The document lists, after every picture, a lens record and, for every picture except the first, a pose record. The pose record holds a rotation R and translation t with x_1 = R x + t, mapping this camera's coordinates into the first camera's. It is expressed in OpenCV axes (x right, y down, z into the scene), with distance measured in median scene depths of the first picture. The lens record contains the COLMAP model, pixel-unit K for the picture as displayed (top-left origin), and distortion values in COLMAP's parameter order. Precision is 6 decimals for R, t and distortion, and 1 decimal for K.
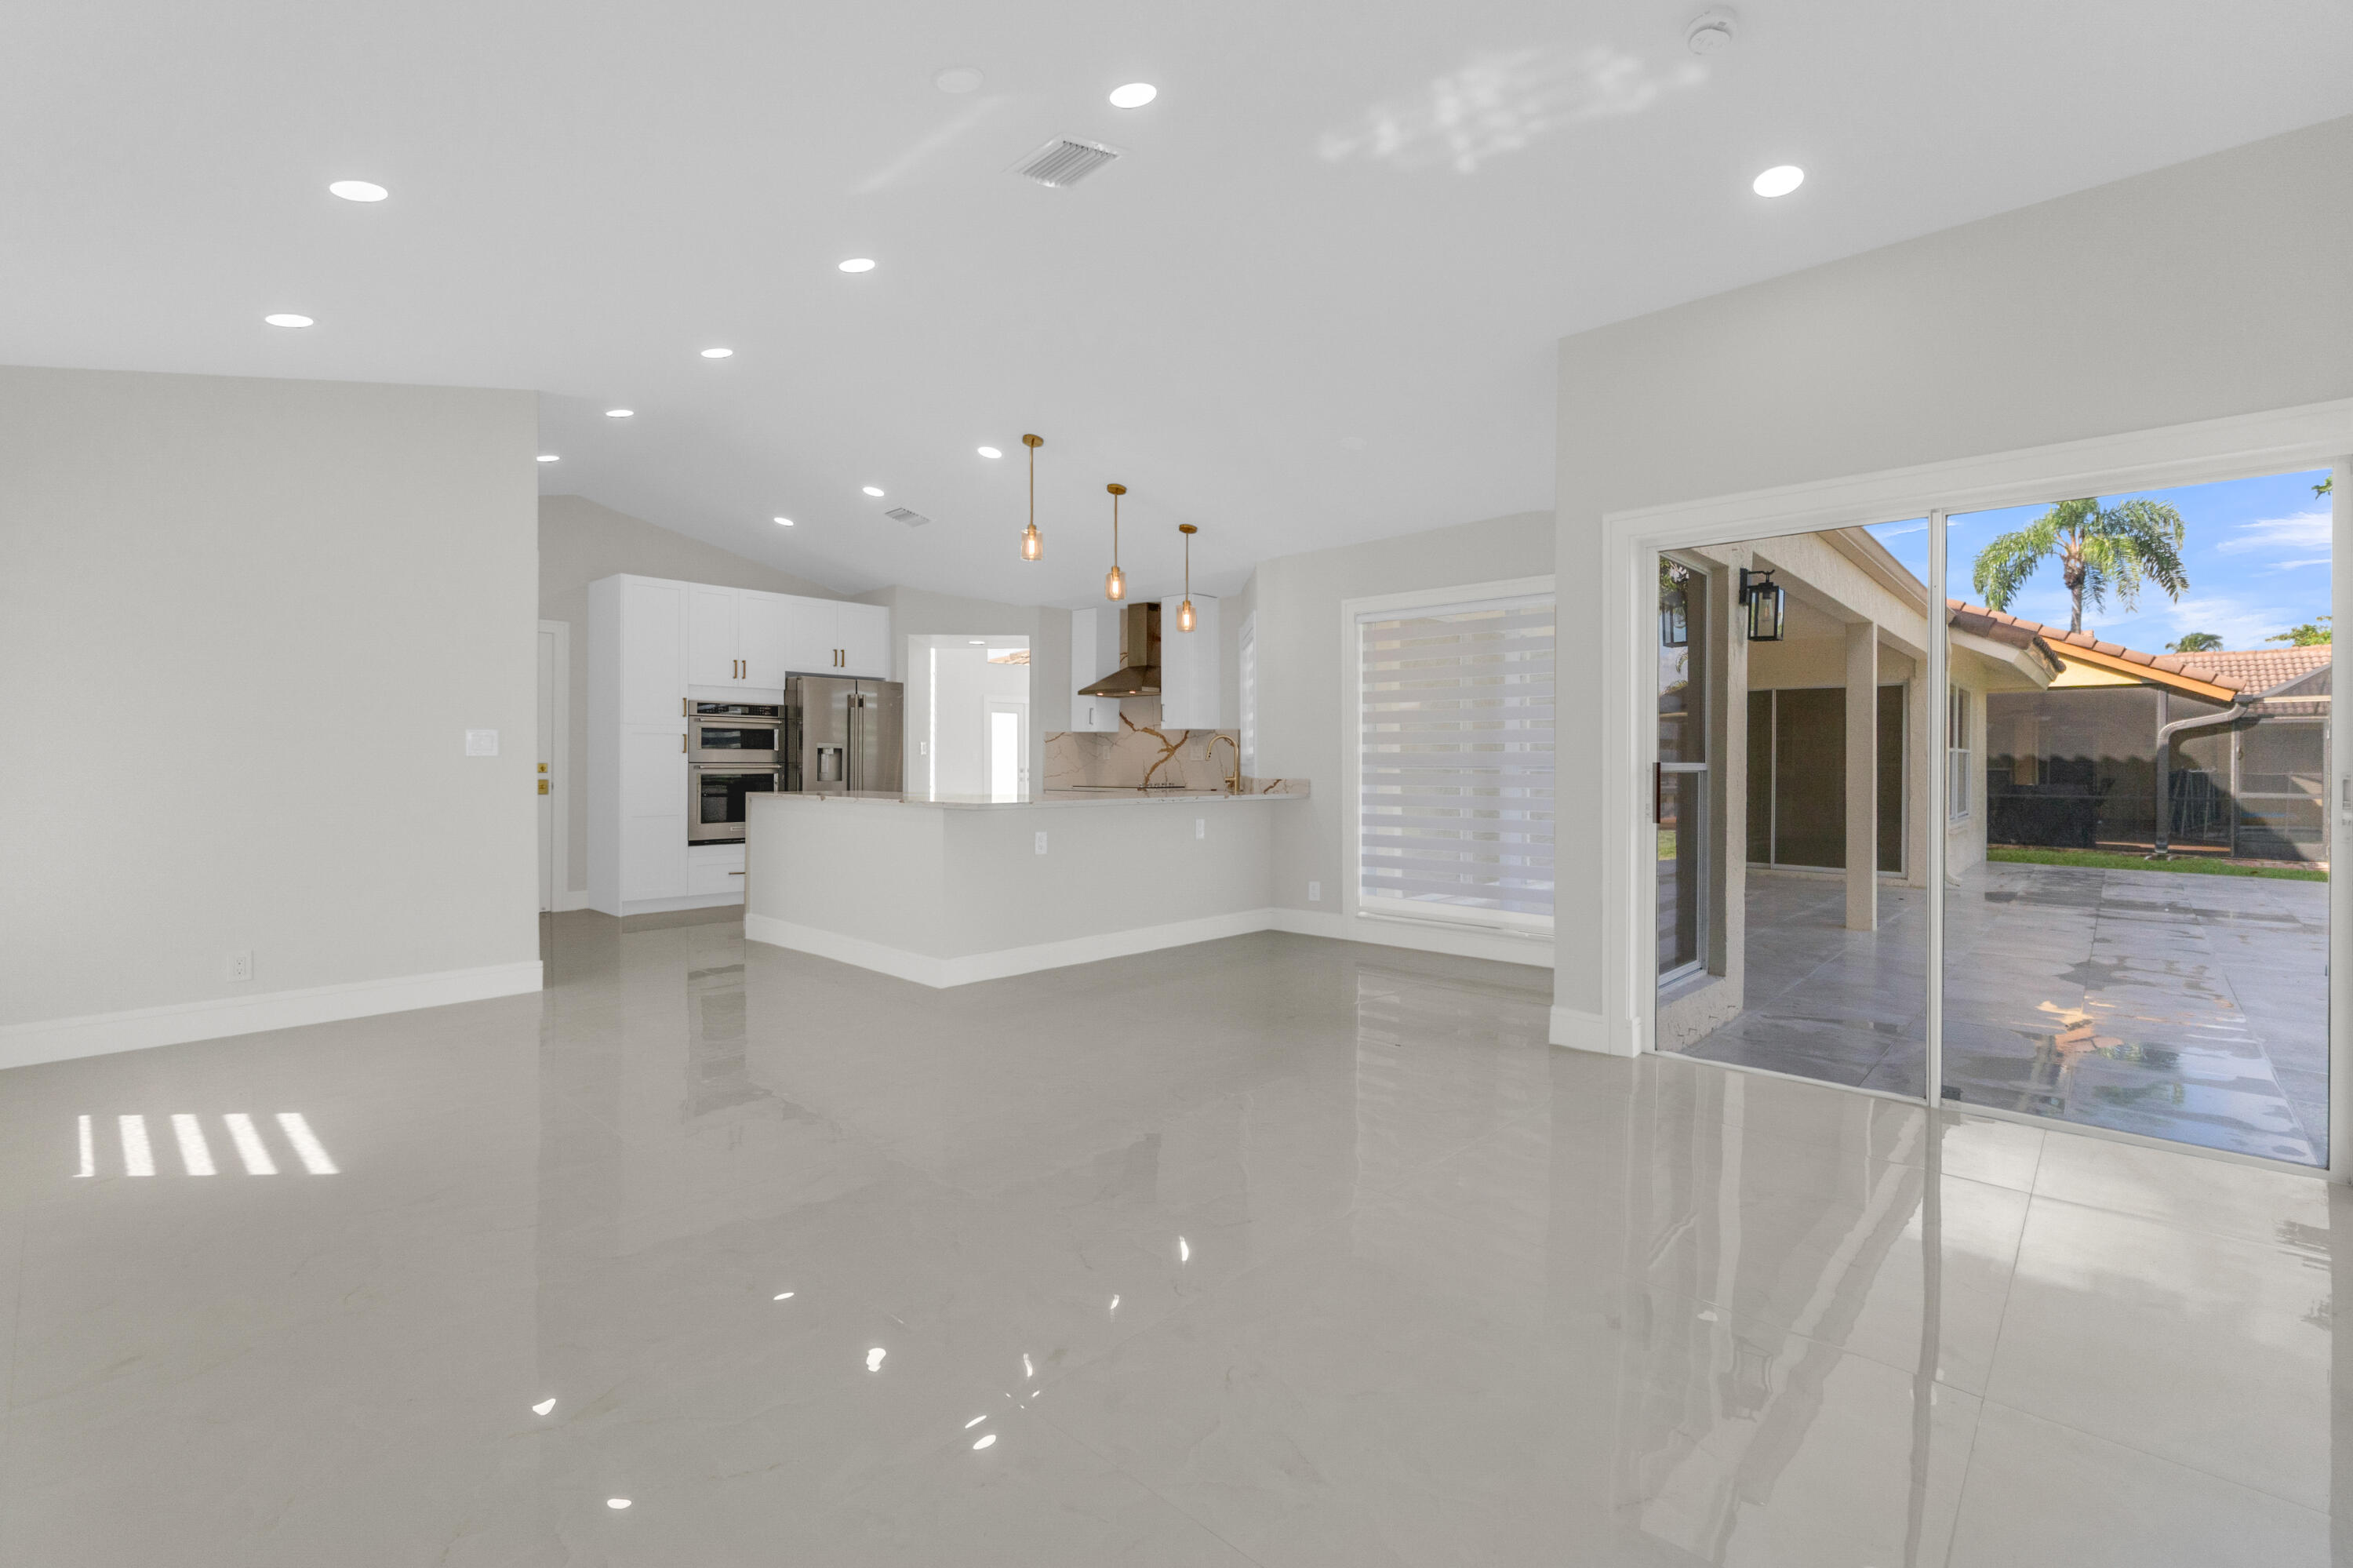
lens RADIAL K [[1019.7, 0, 1160.0], [0, 1019.7, 764.6], [0, 0, 1]] dist [-0.001552, -0.000111]
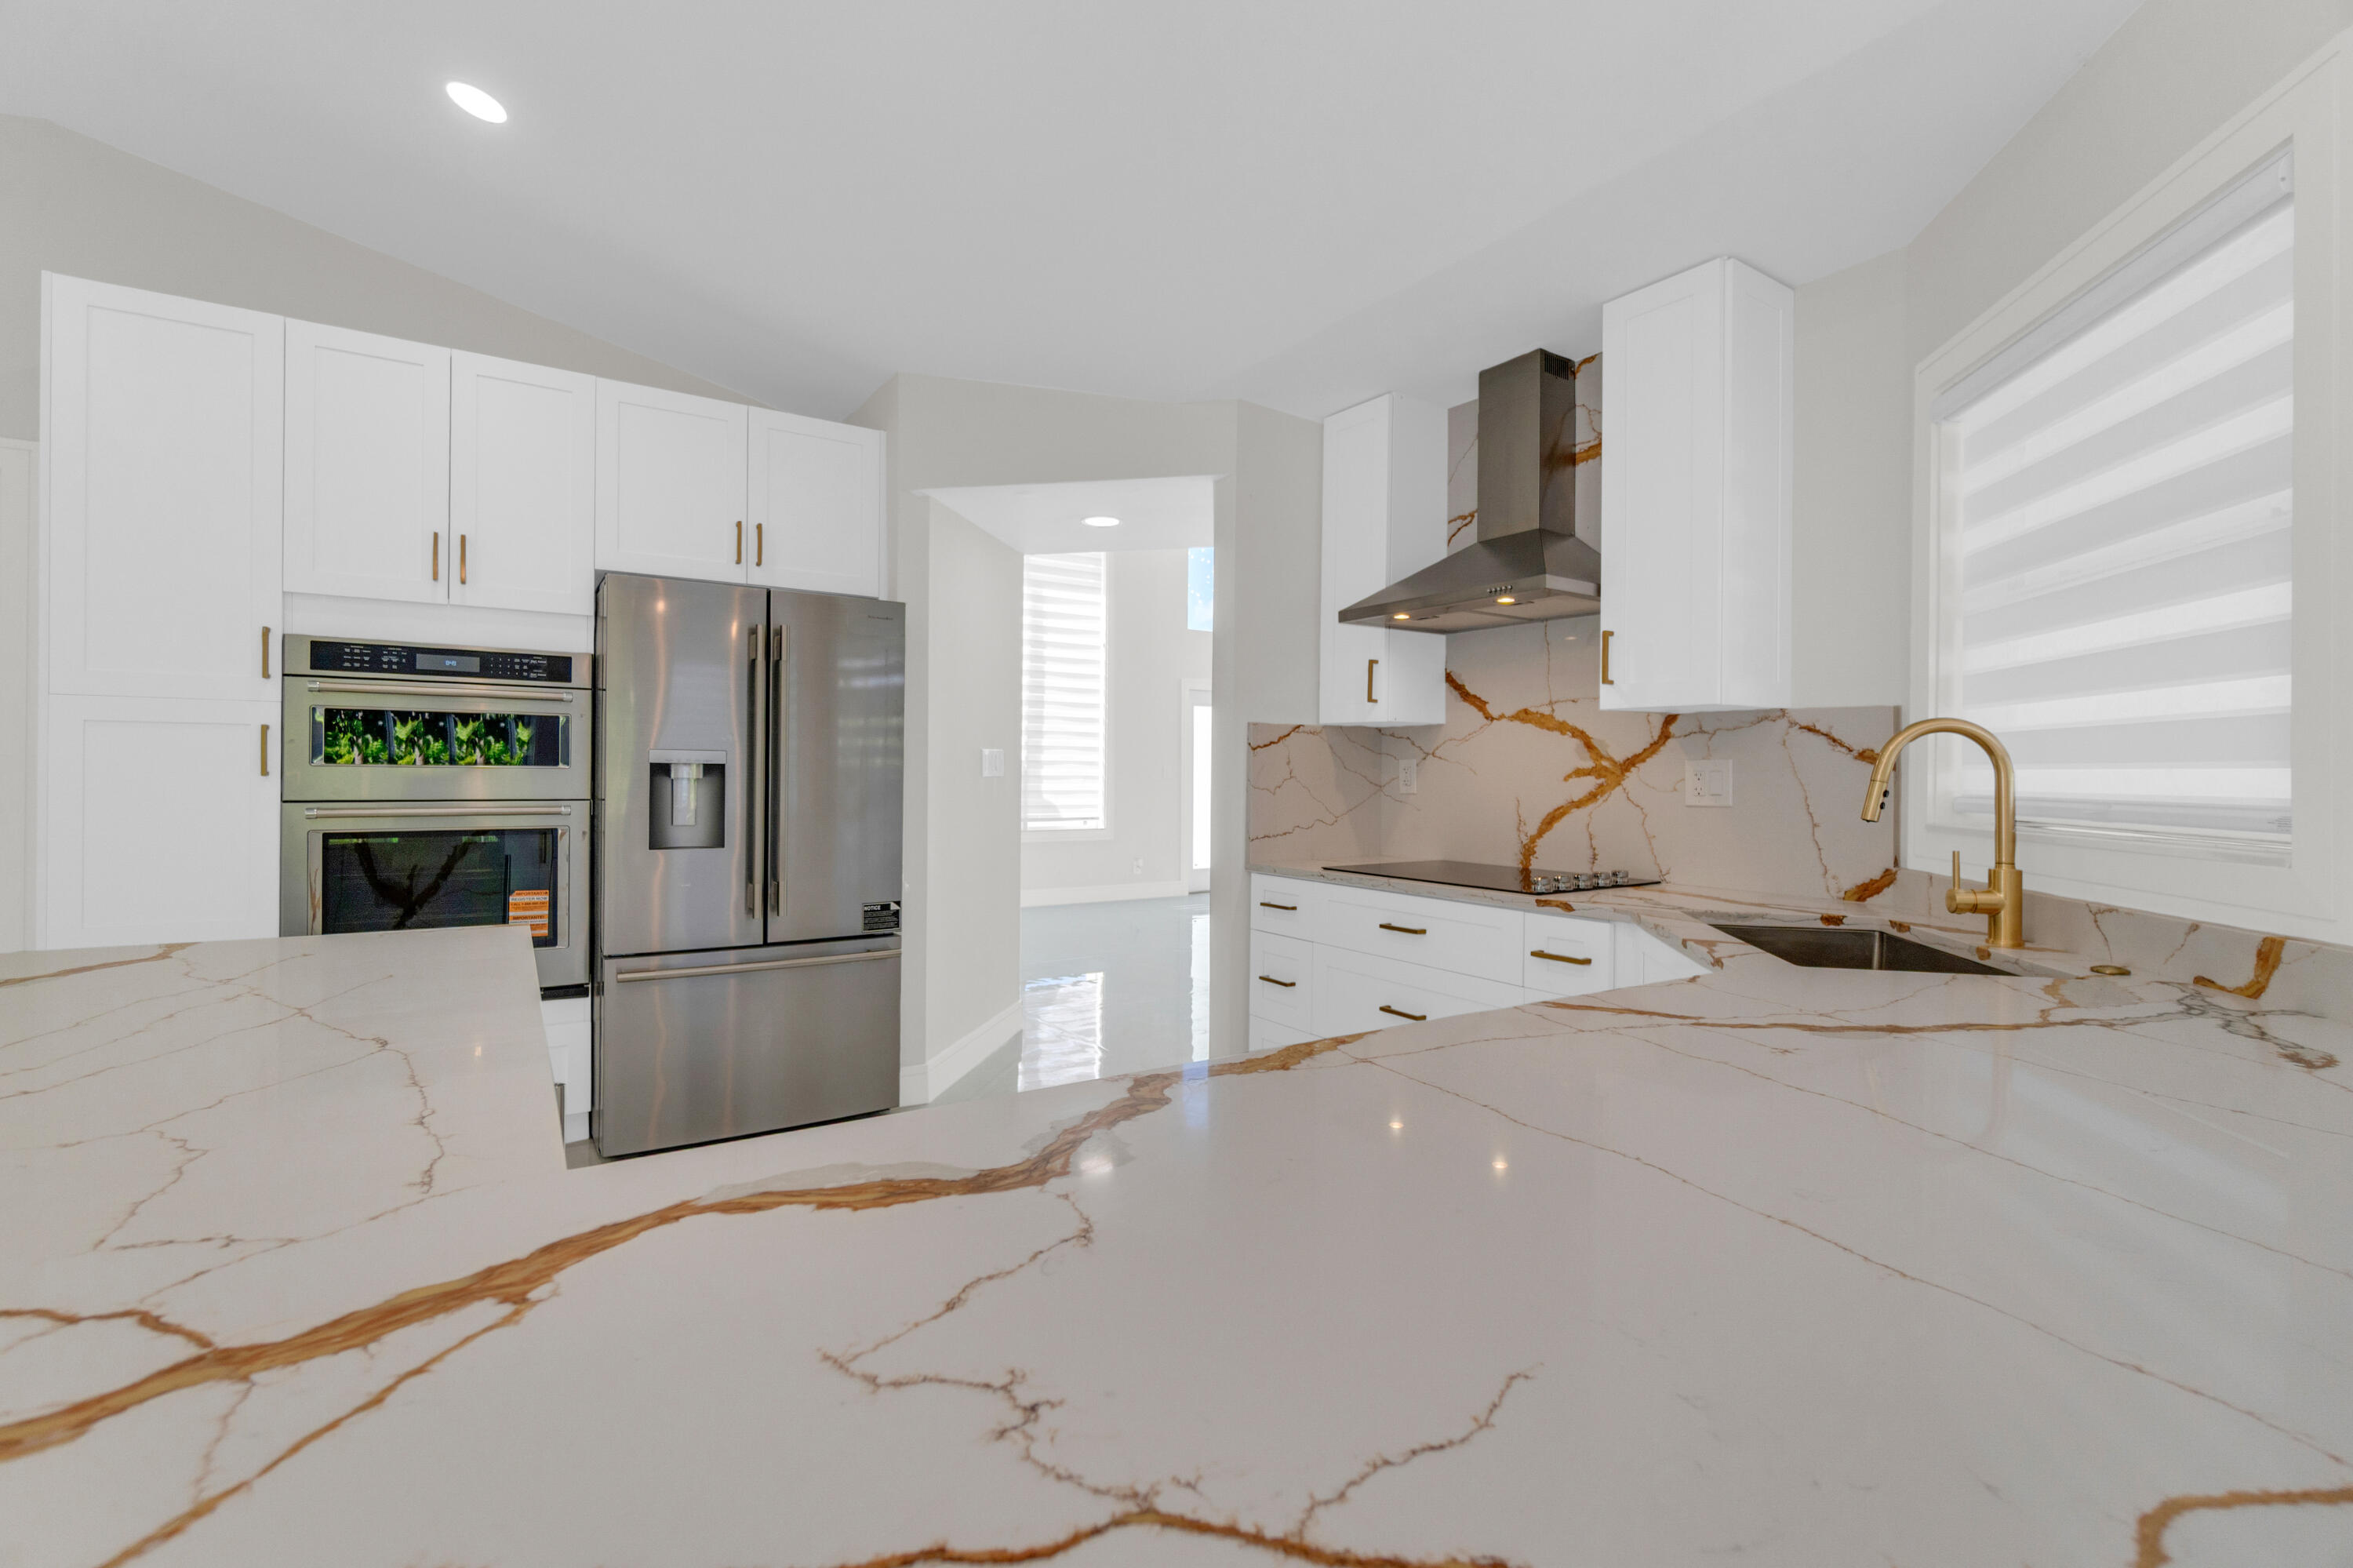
lens RADIAL K [[1019.7, 0, 1160.0], [0, 1019.7, 764.6], [0, 0, 1]] dist [-0.001552, -0.000111]
pose [[0.971393, 0.005141, -0.237422, -0.055569], [-0.007256, 0.999941, -0.008036, -0.013041], [0.237367, 0.009529, 0.971373, 0.631186]]
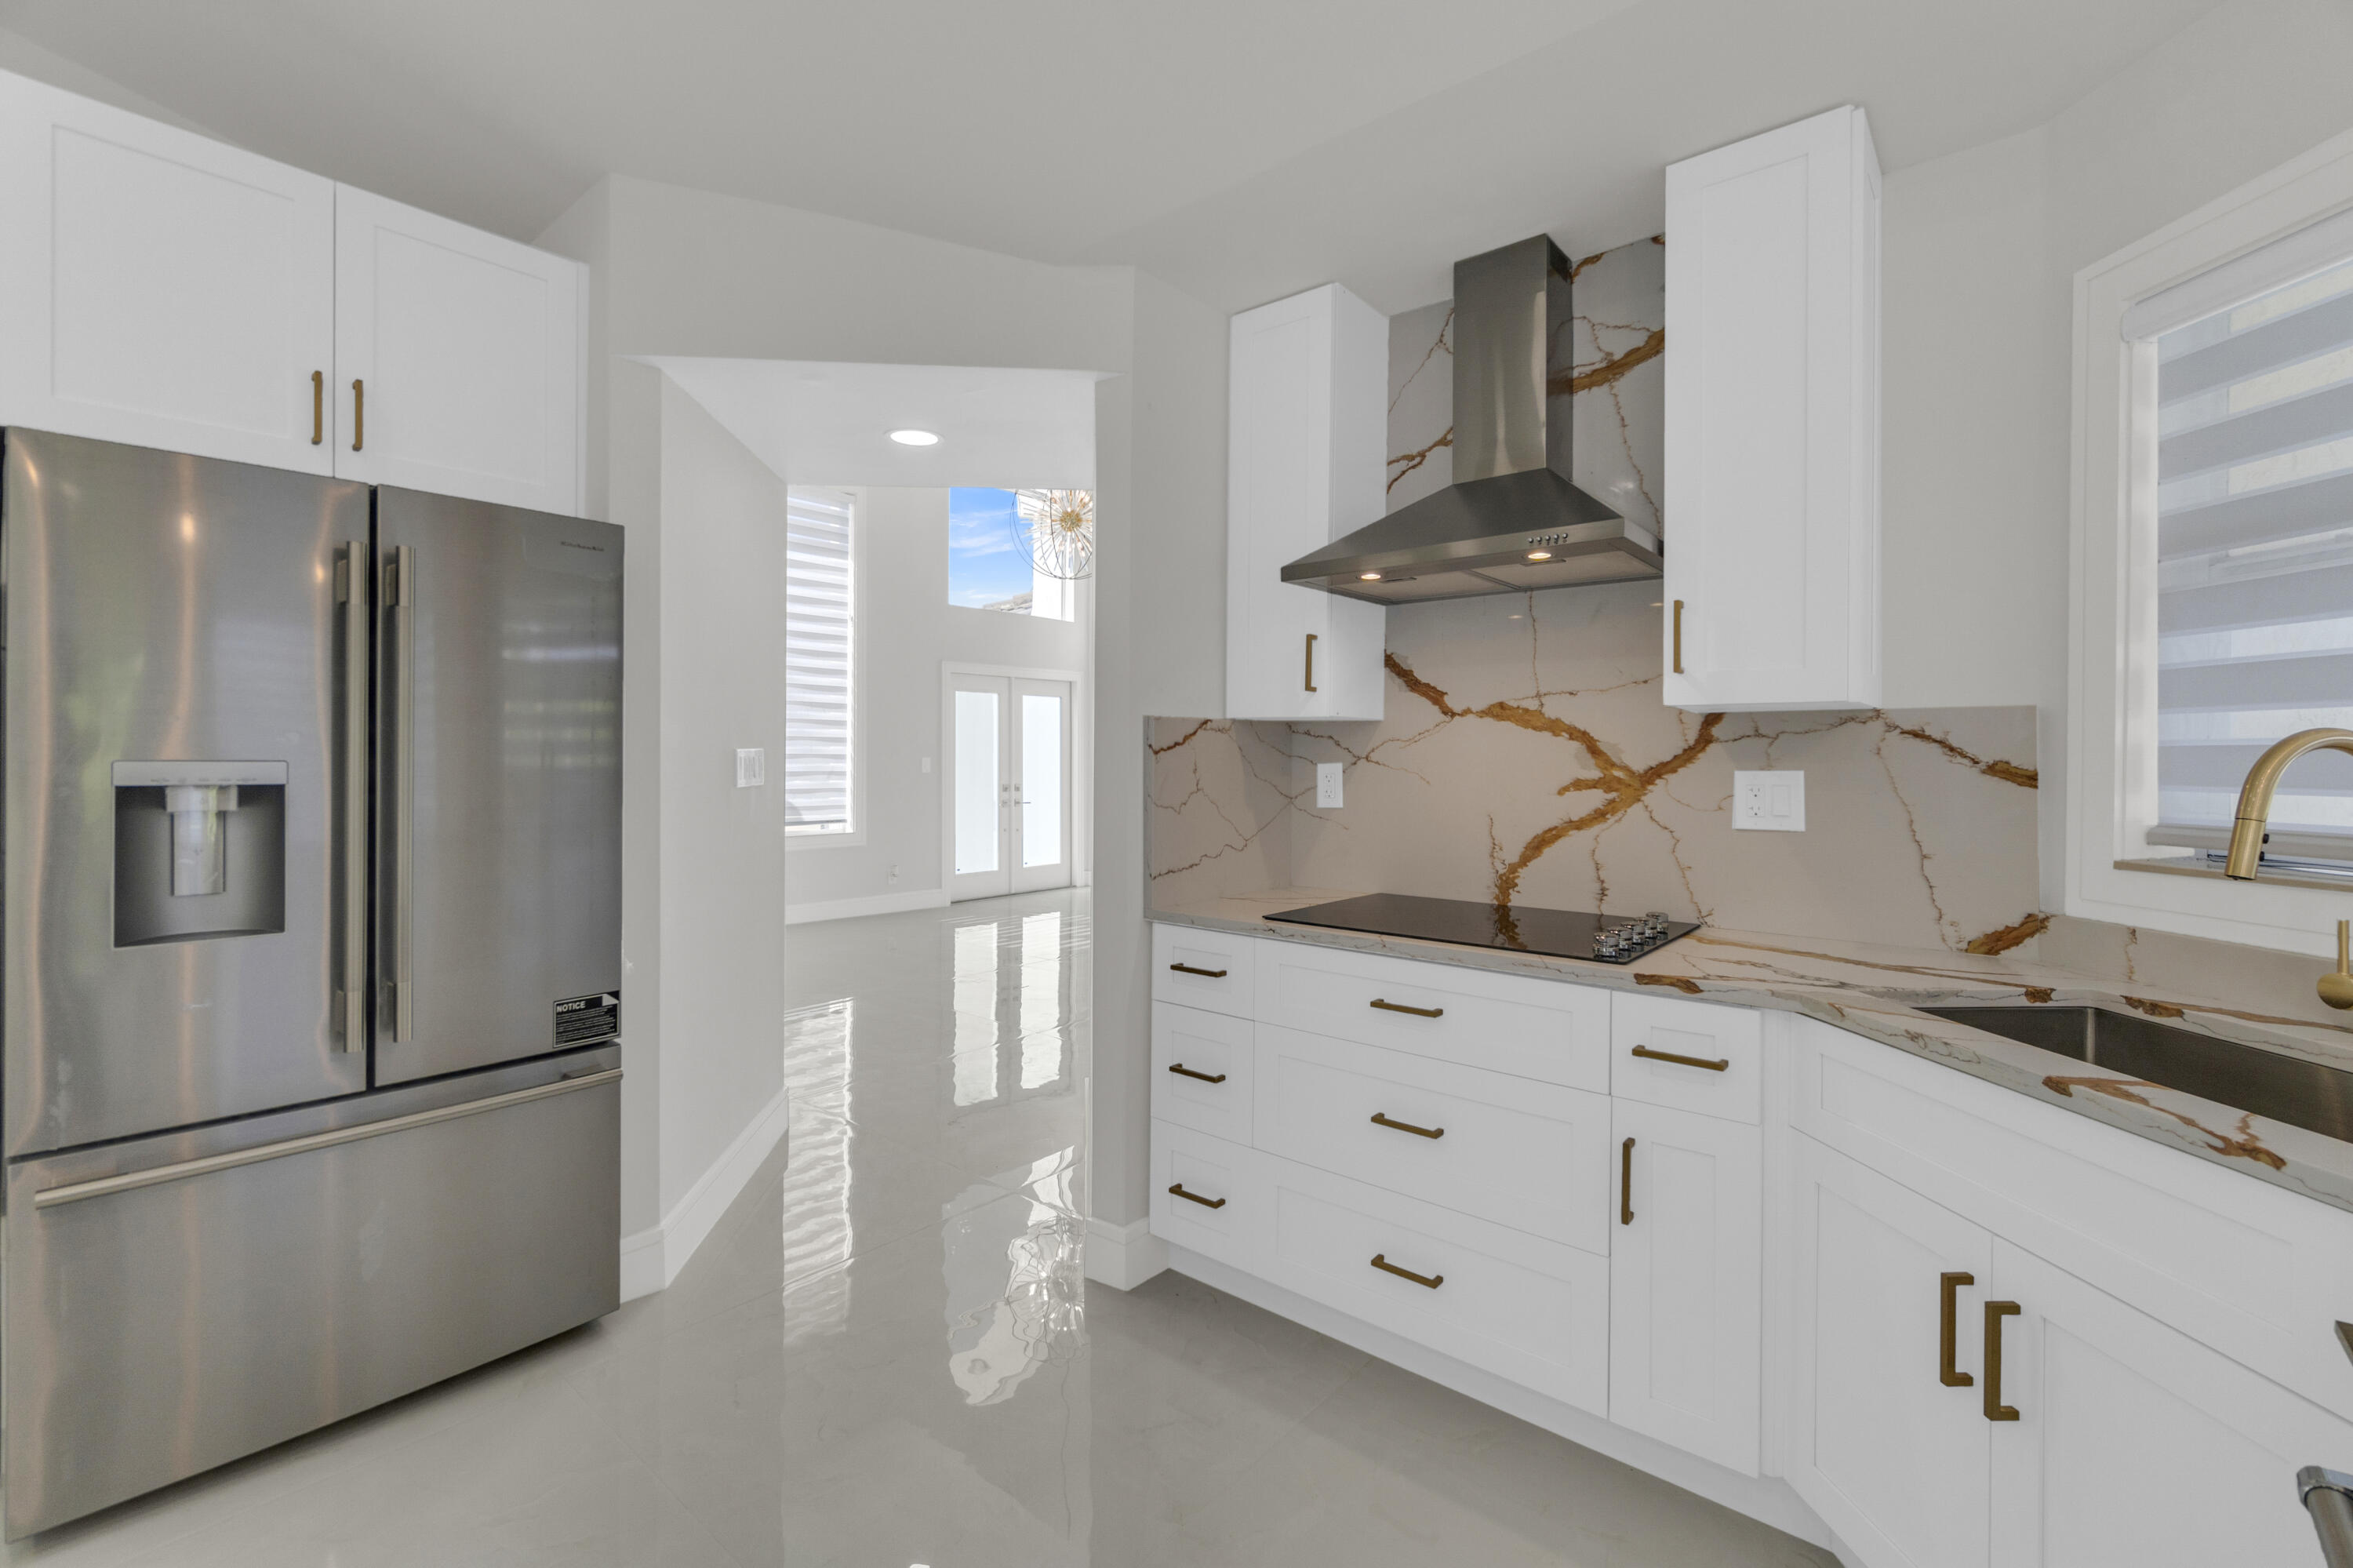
lens RADIAL K [[1006.9, 0, 1156.0], [0, 1006.9, 754.4], [0, 0, 1]] dist [-0.003819, -0.000297]
pose [[0.999415, 0.003270, 0.034036, -0.123781], [-0.003146, 0.999988, -0.003696, -0.021074], [-0.034048, 0.003586, 0.999414, 0.739539]]
